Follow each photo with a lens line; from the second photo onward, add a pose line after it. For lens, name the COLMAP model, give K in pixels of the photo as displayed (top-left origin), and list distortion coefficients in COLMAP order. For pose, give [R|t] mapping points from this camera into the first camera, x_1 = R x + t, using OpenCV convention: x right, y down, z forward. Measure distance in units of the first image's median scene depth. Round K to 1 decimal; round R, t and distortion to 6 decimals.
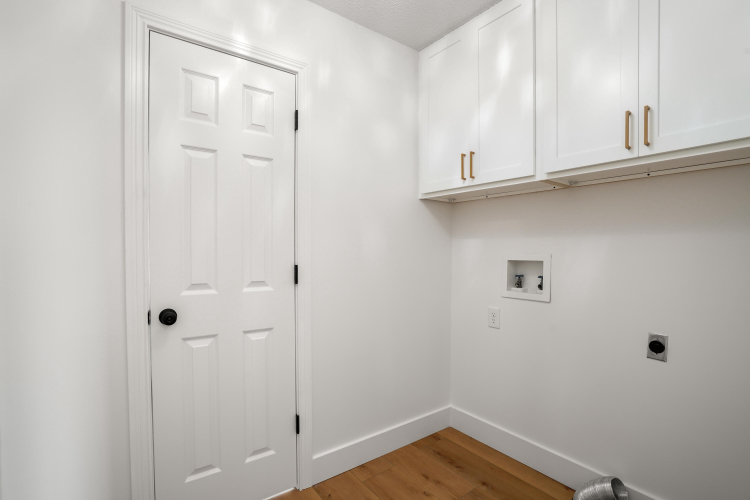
lens RADIAL K [[353.6, 0, 374.0], [0, 353.6, 256.0], [0, 0, 1]] dist [-0.049002, 0.013141]
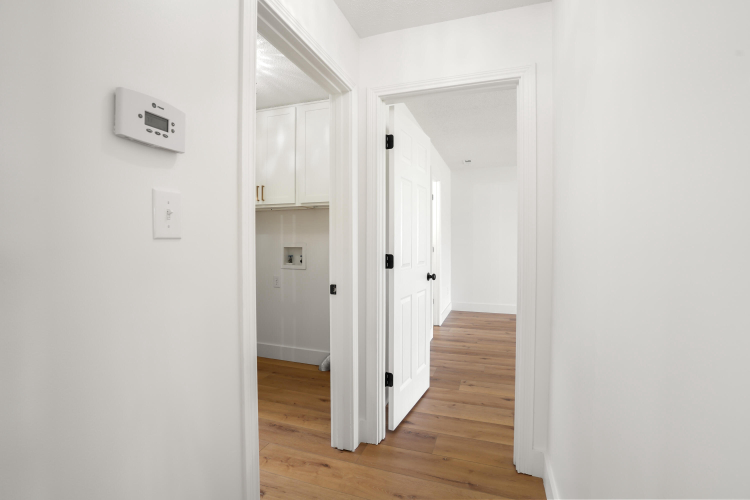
lens RADIAL K [[353.6, 0, 373.9], [0, 353.6, 250.4], [0, 0, 1]] dist [-0.049002, 0.013141]
pose [[0.833177, -0.013875, 0.552832, -0.232812], [0.007488, 0.999877, 0.013811, 0.008918], [-0.552956, -0.007367, 0.833178, -0.770420]]
